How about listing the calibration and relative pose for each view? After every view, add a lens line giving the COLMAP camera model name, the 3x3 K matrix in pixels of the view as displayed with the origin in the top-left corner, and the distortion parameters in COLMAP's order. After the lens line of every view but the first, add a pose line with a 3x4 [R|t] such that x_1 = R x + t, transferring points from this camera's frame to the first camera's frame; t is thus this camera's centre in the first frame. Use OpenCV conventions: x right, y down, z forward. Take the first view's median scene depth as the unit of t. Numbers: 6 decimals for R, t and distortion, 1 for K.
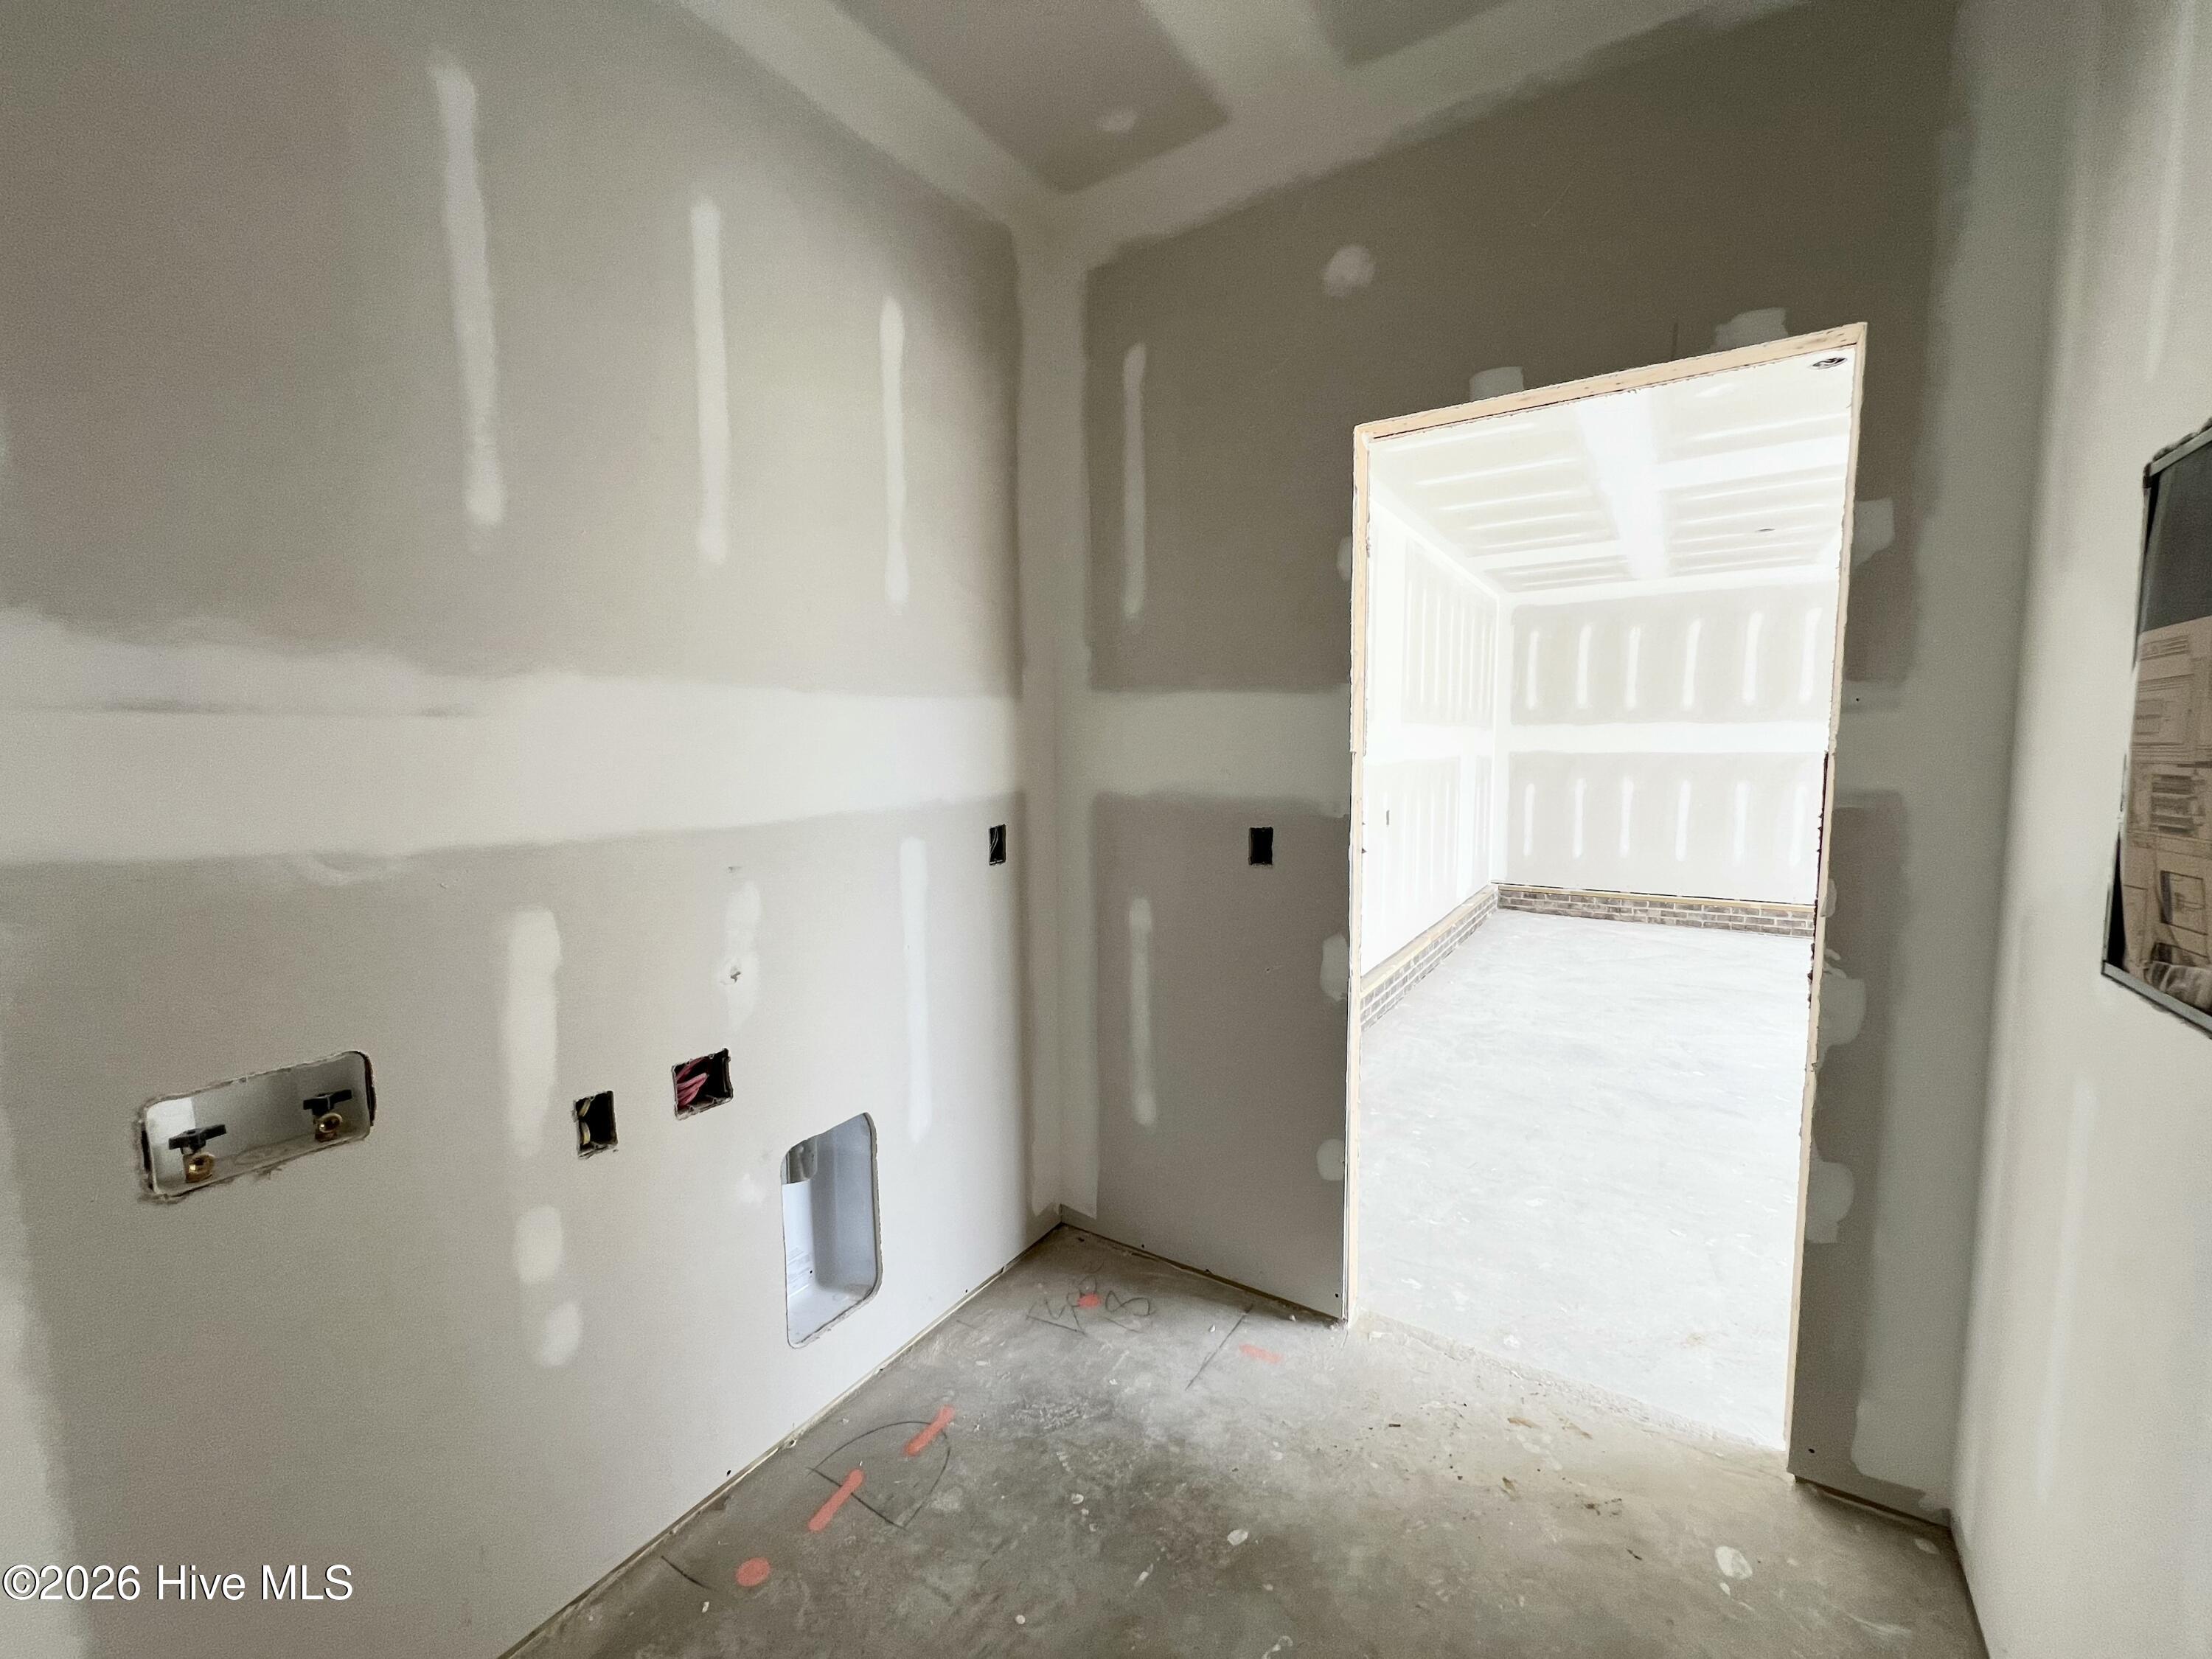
lens RADIAL K [[888.8, 0, 1094.8], [0, 888.8, 831.3], [0, 0, 1]] dist [0.002871, 0.000172]
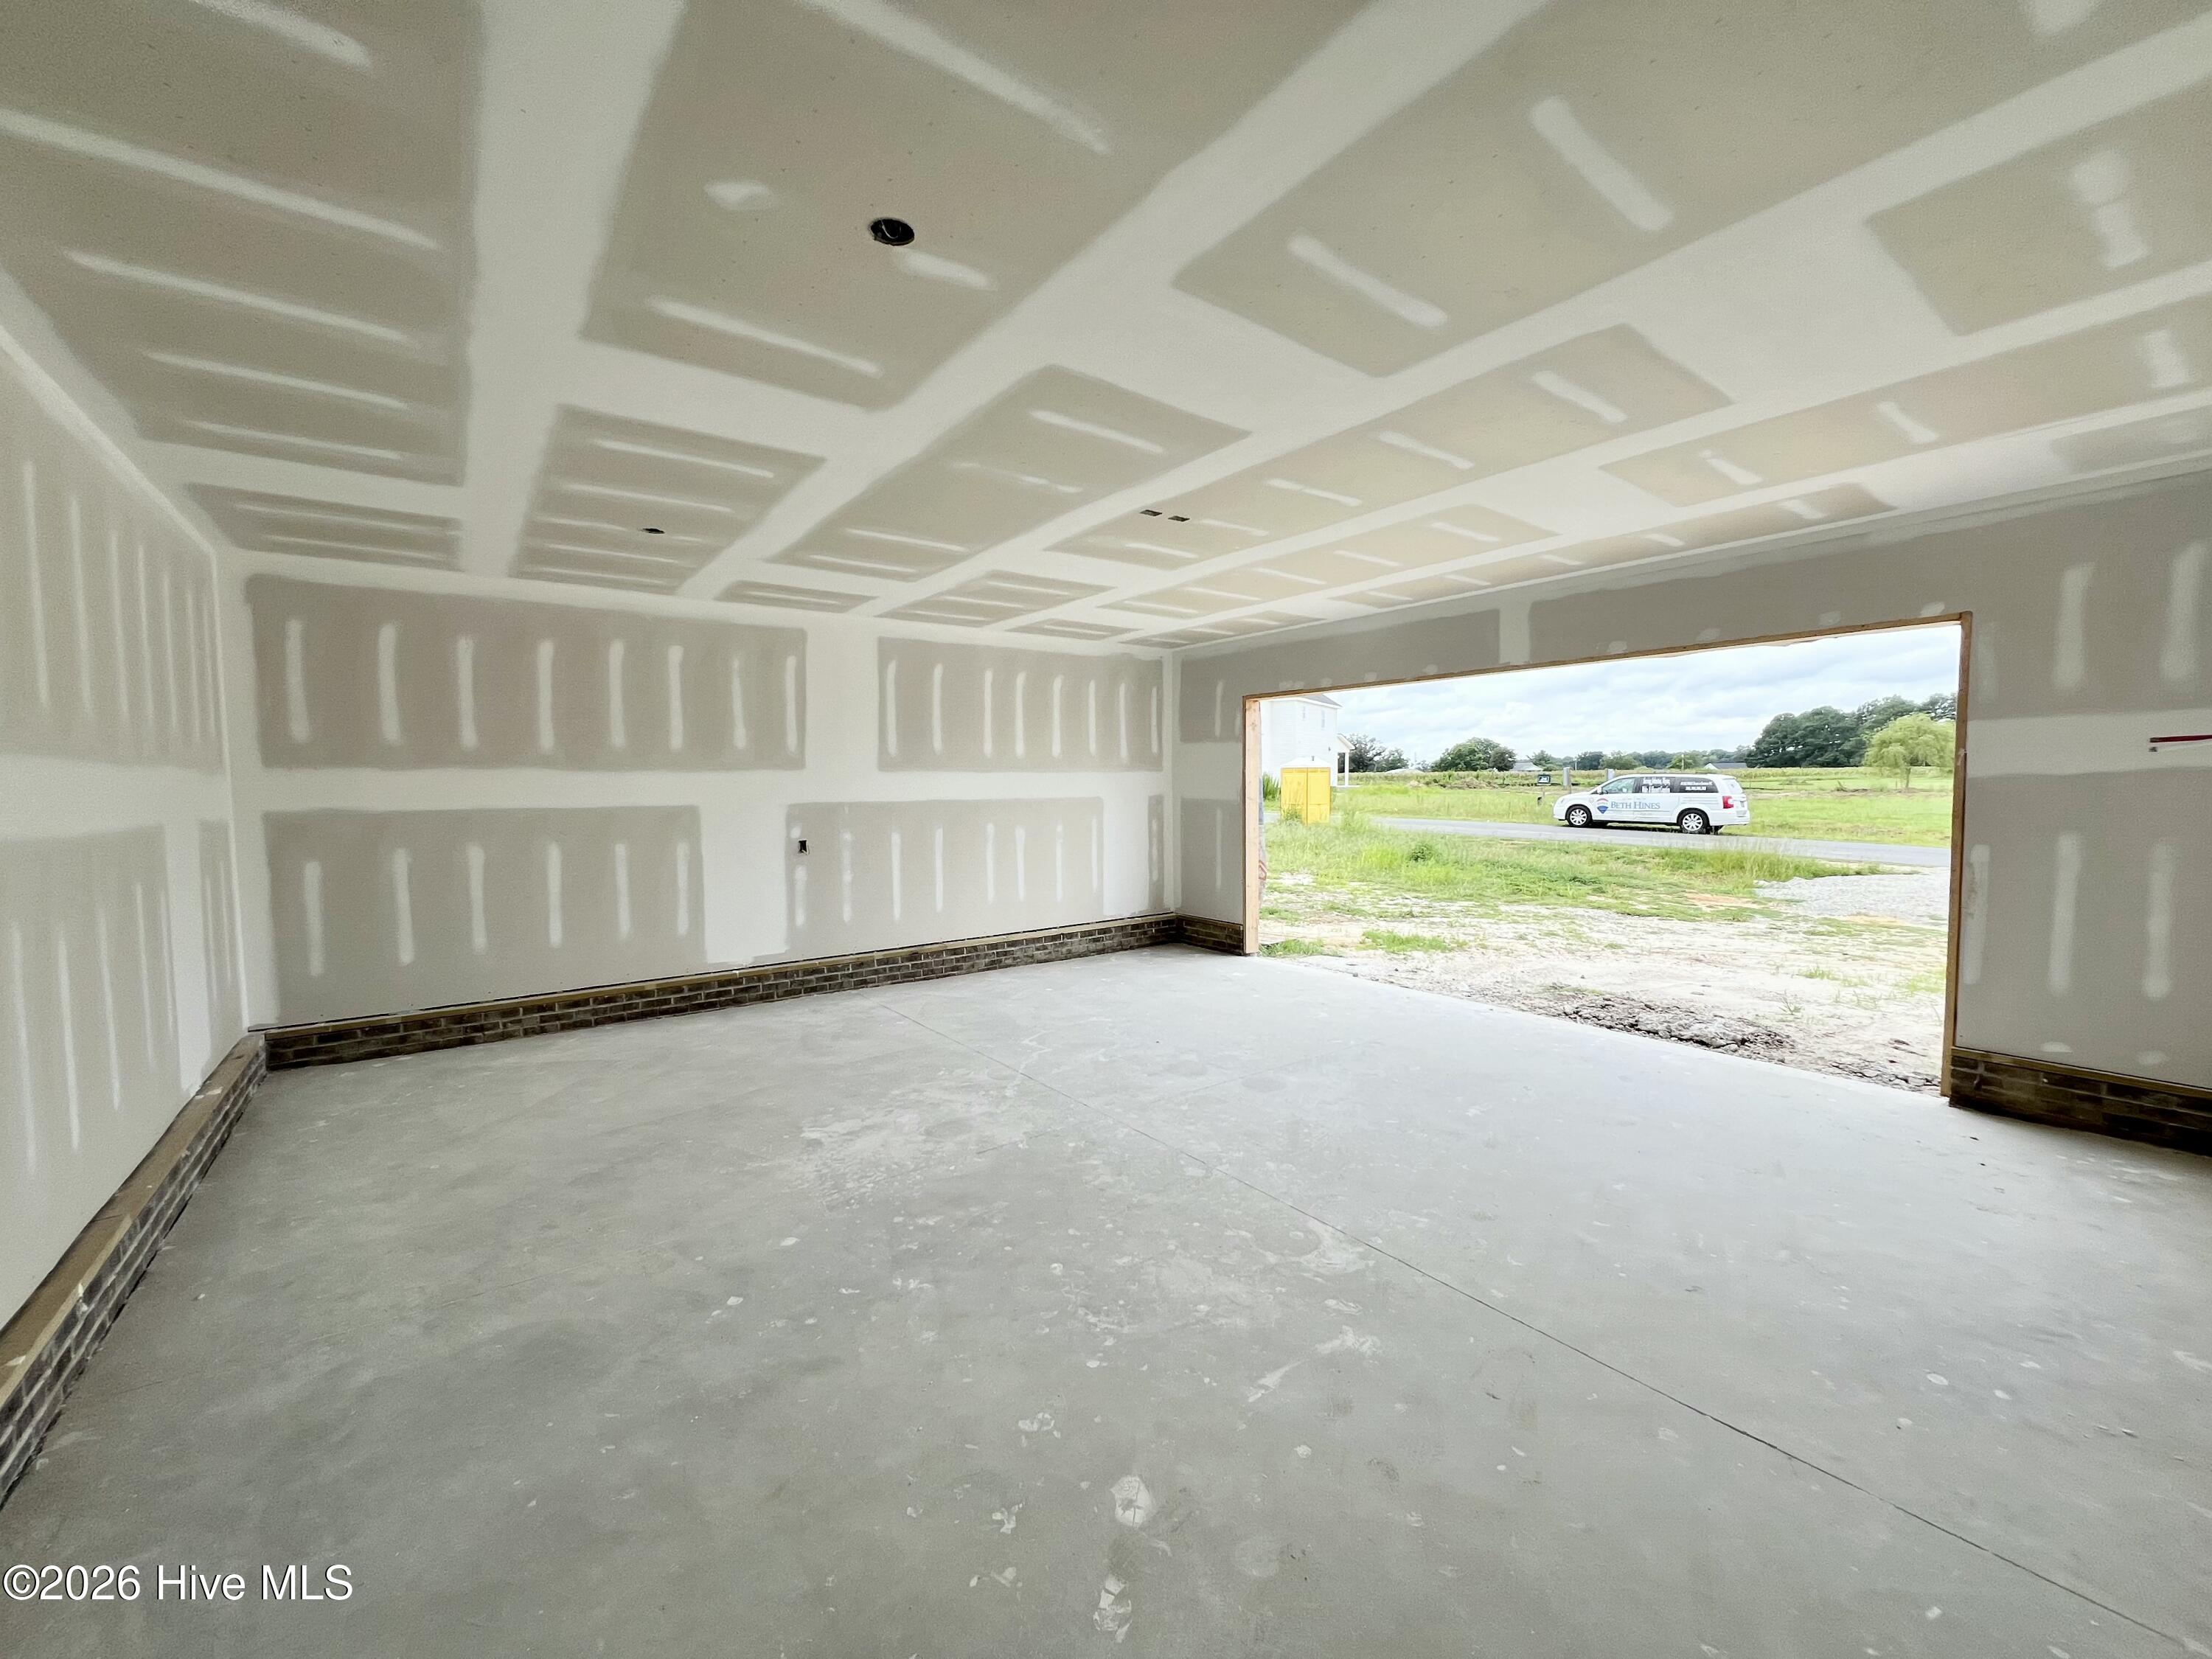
lens RADIAL K [[882.9, 0, 1121.6], [0, 882.9, 835.8], [0, 0, 1]] dist [-0.002642, 0.000841]
pose [[0.327501, -0.048380, 0.943611, 0.098564], [0.094186, 0.995386, 0.018345, -0.031149], [-0.940145, 0.082867, 0.330547, 0.275857]]
